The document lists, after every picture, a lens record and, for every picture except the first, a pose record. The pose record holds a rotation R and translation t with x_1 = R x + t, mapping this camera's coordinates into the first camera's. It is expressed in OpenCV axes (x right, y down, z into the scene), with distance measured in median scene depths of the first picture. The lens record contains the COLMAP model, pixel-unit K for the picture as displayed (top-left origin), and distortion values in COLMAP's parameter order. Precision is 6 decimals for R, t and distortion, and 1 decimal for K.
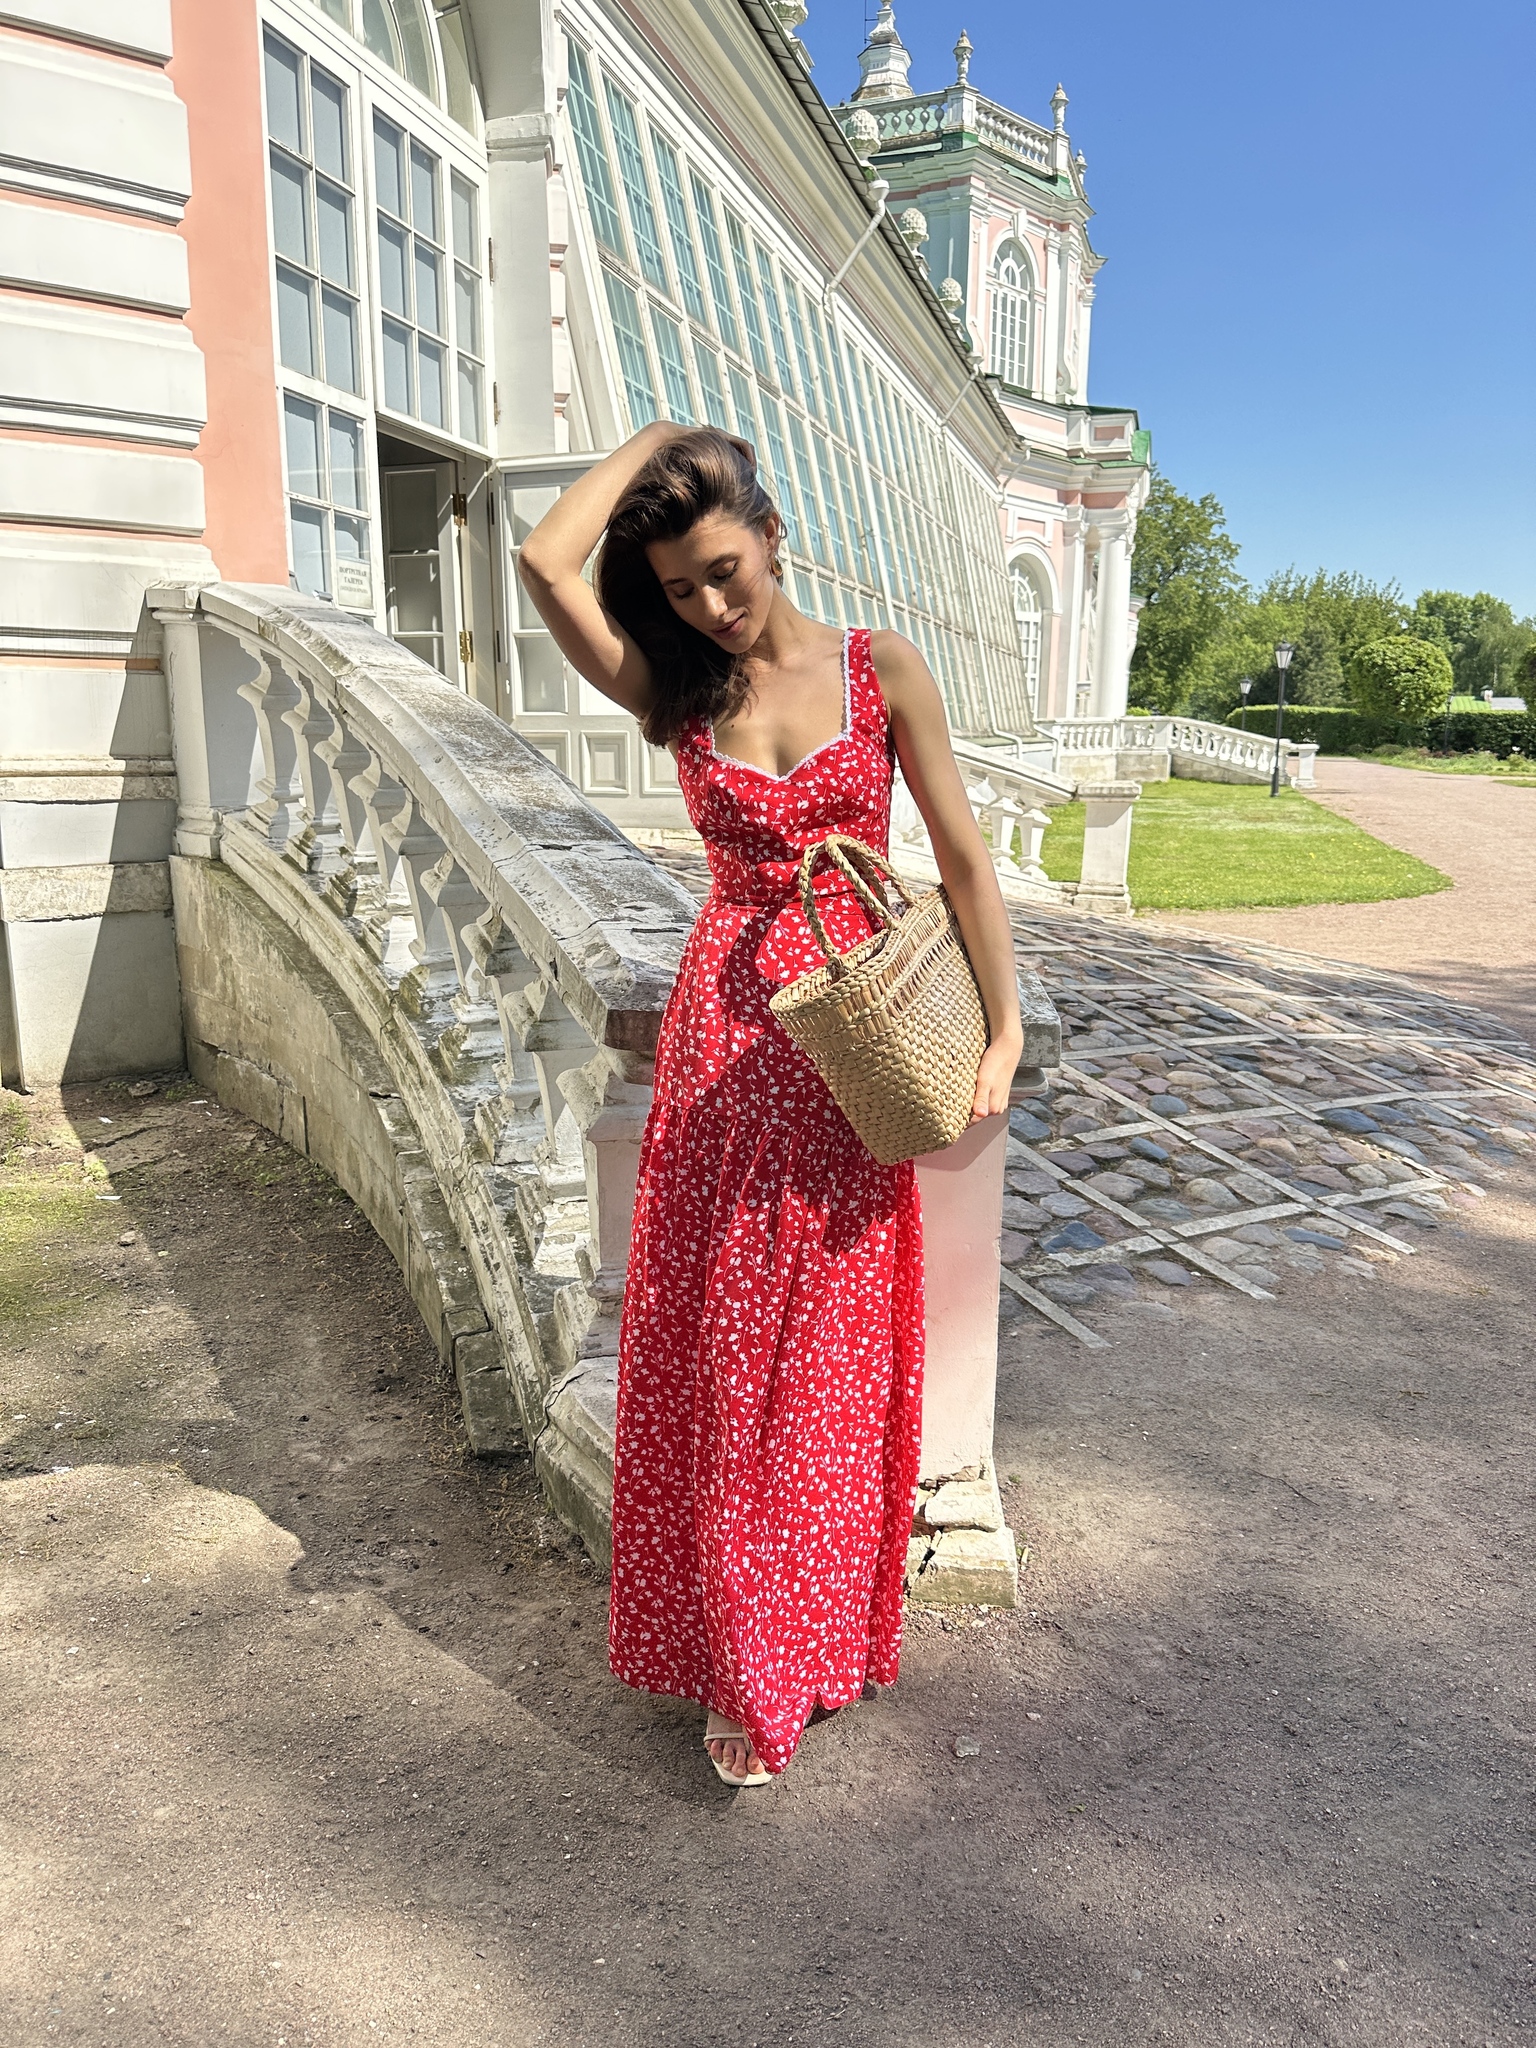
lens RADIAL K [[1440.9, 0, 762.7], [0, 1440.9, 1011.8], [0, 0, 1]] dist [0.119806, -0.191764]
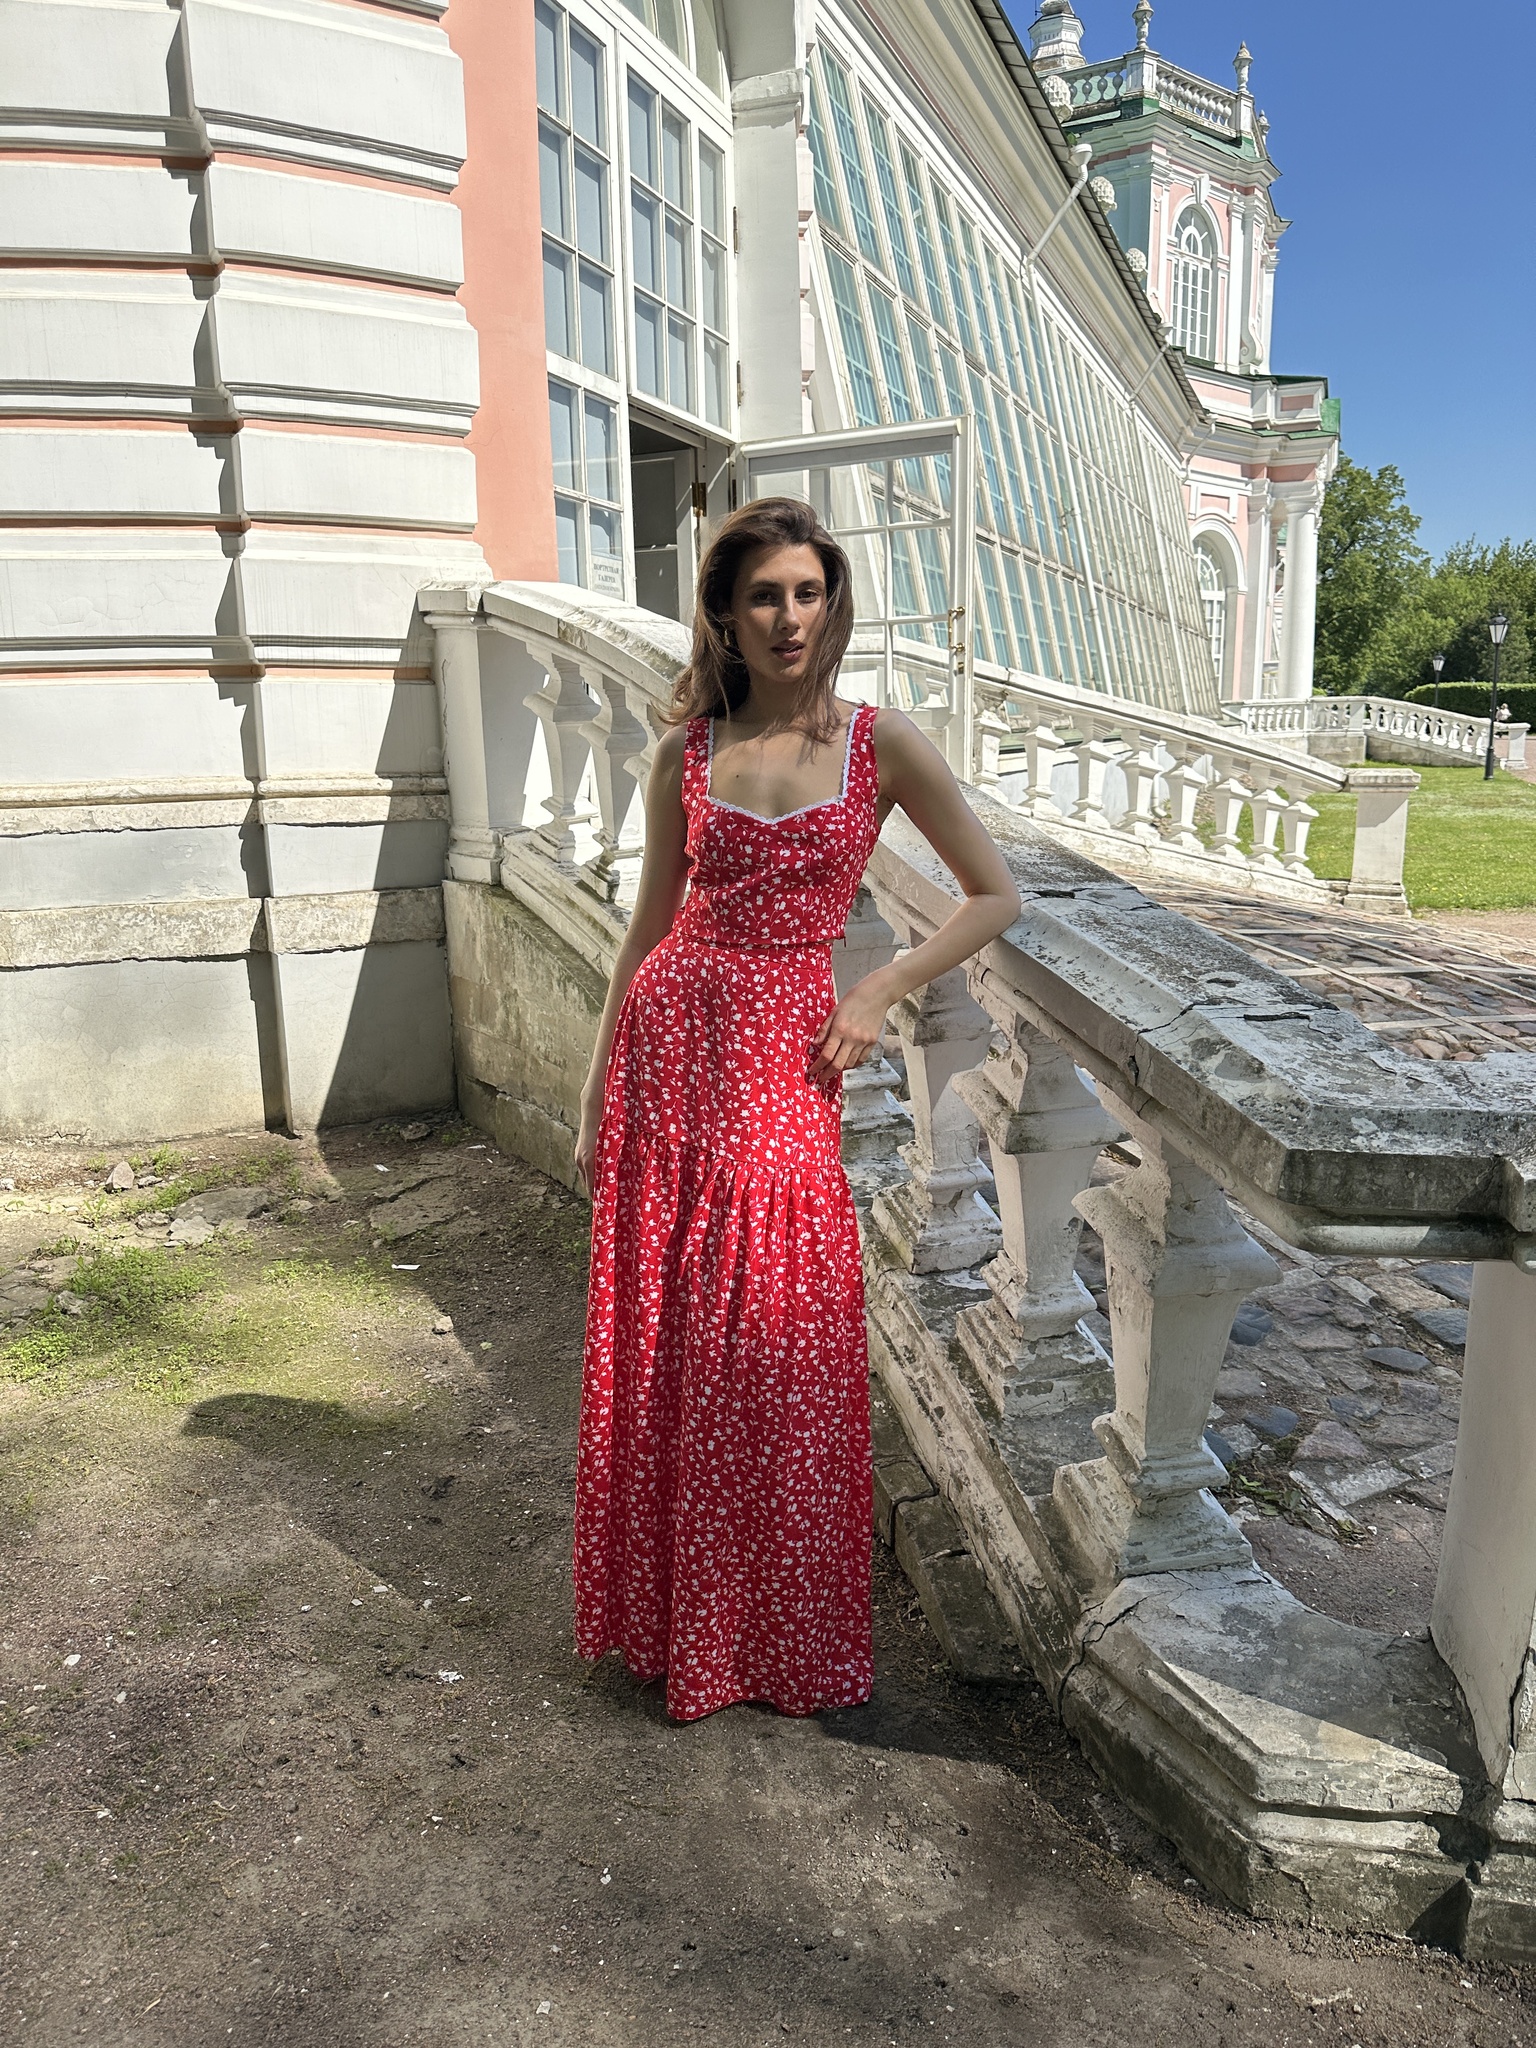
lens RADIAL K [[1440.2, 0, 761.6], [0, 1440.2, 1002.2], [0, 0, 1]] dist [0.067083, -0.089288]
pose [[0.995013, -0.003228, -0.099690, -0.090139], [0.003248, 0.999995, 0.000046, -0.022754], [0.099689, -0.000370, 0.995019, 0.087781]]
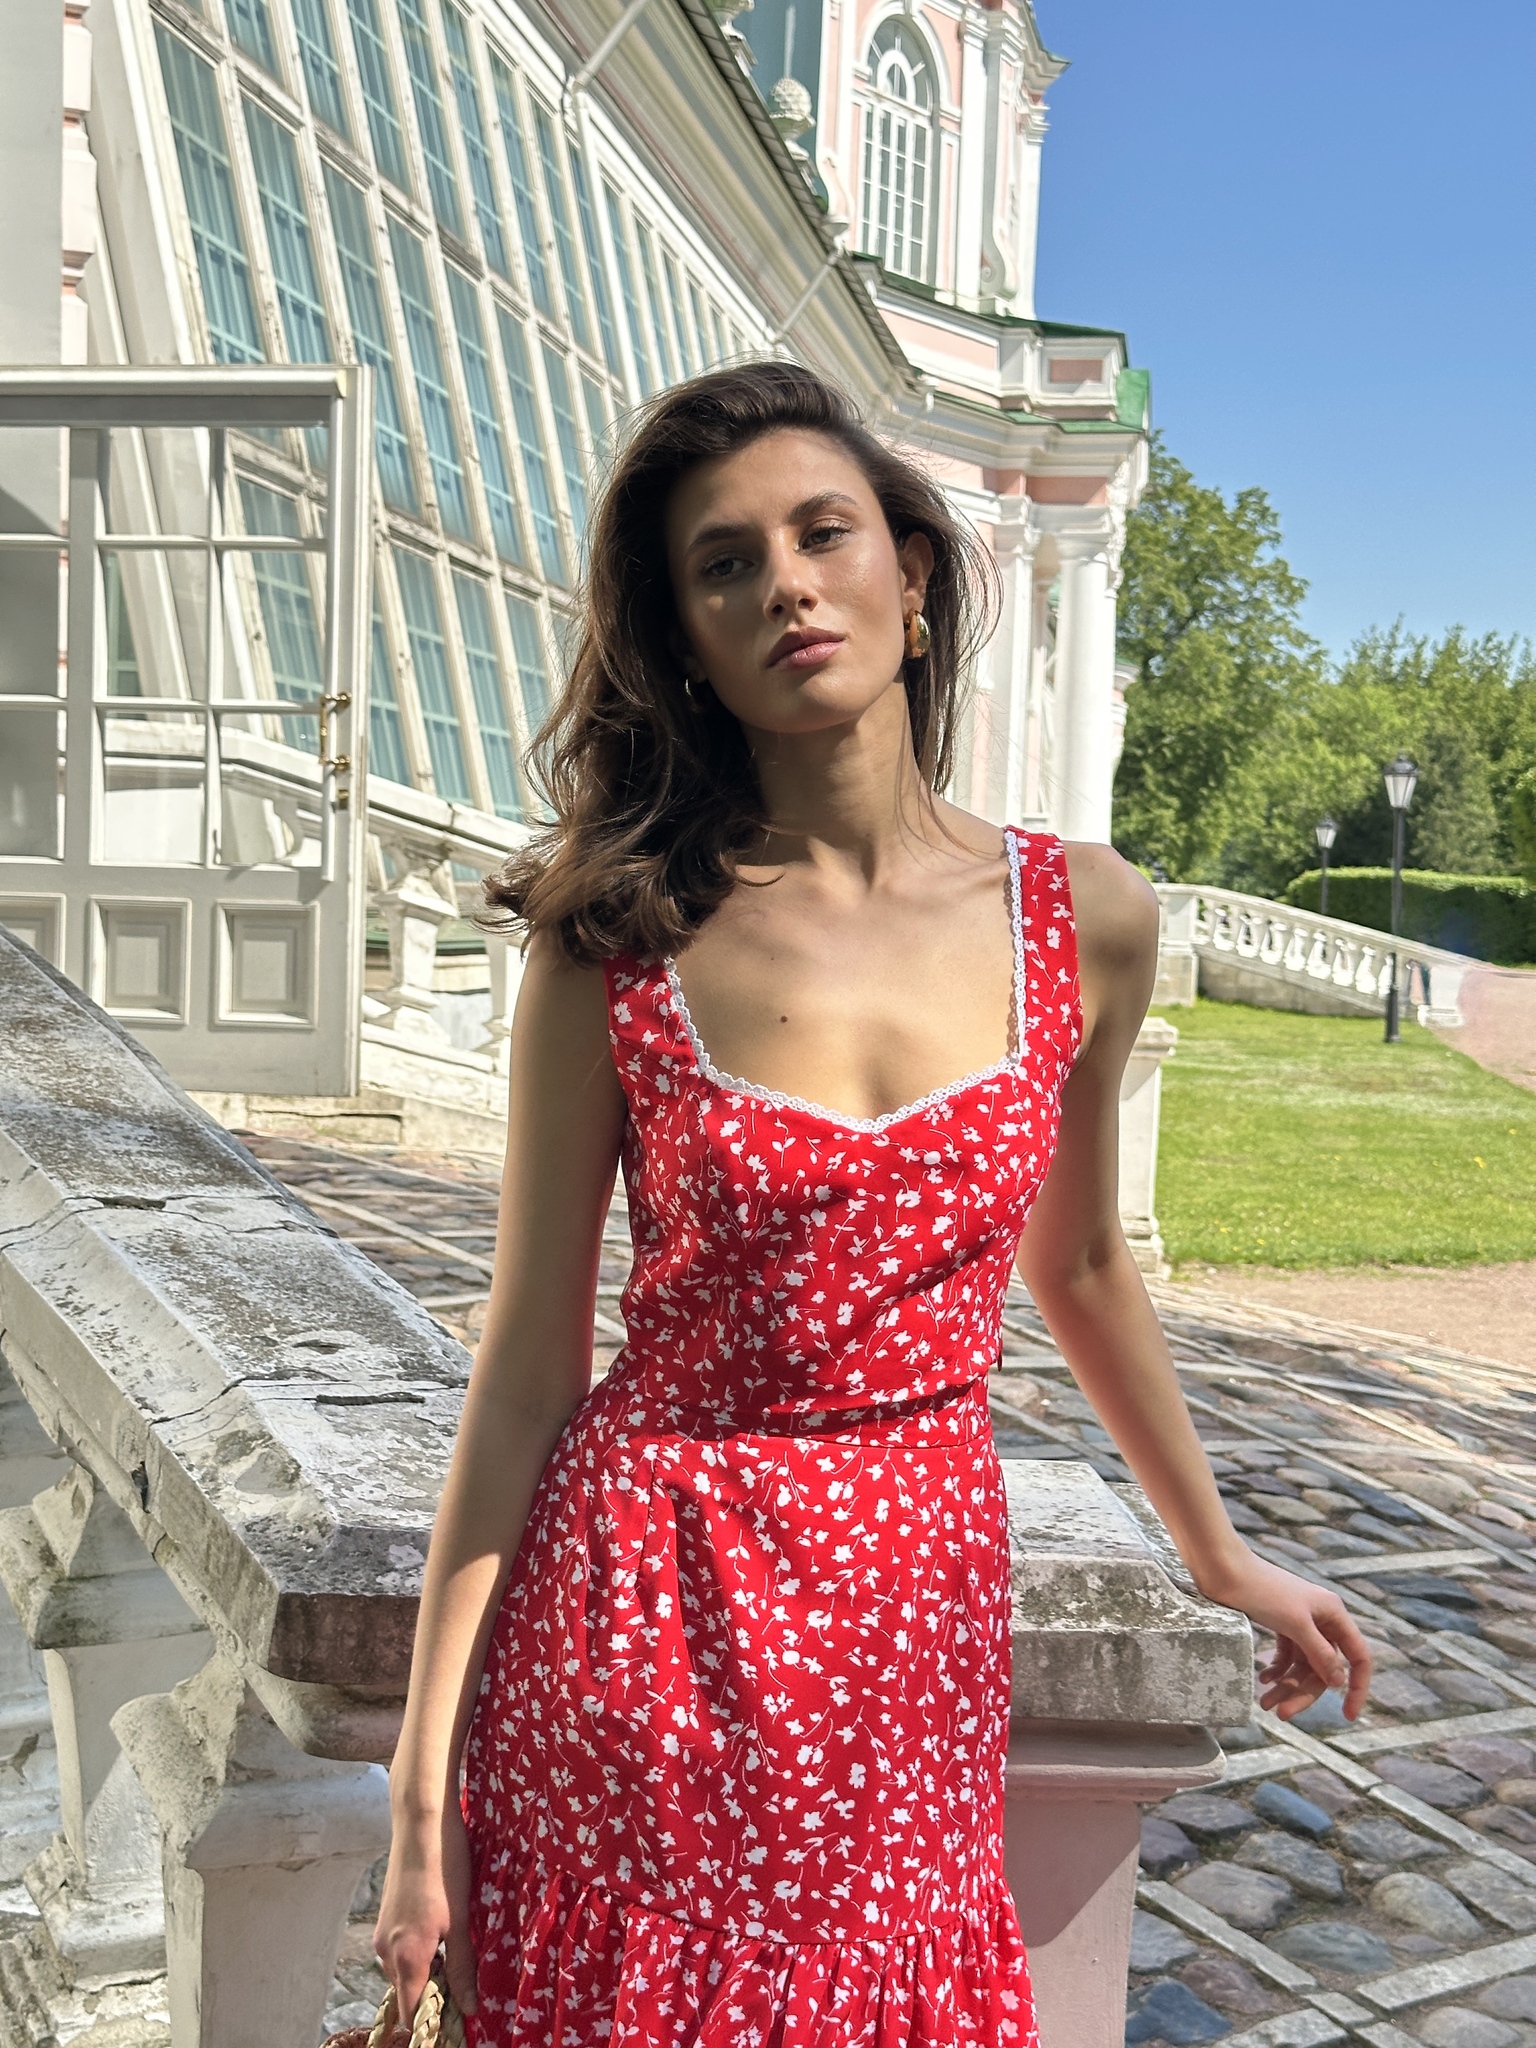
lens RADIAL K [[2850.2, 0, 783.4], [0, 2850.2, 989.4], [0, 0, 1]] dist [0.235407, -0.543926]
pose [[0.991049, 0.026058, 0.130931, -0.023077], [-0.005590, 0.988005, -0.154321, -0.015628], [-0.133382, 0.152208, 0.979307, 0.016073]]
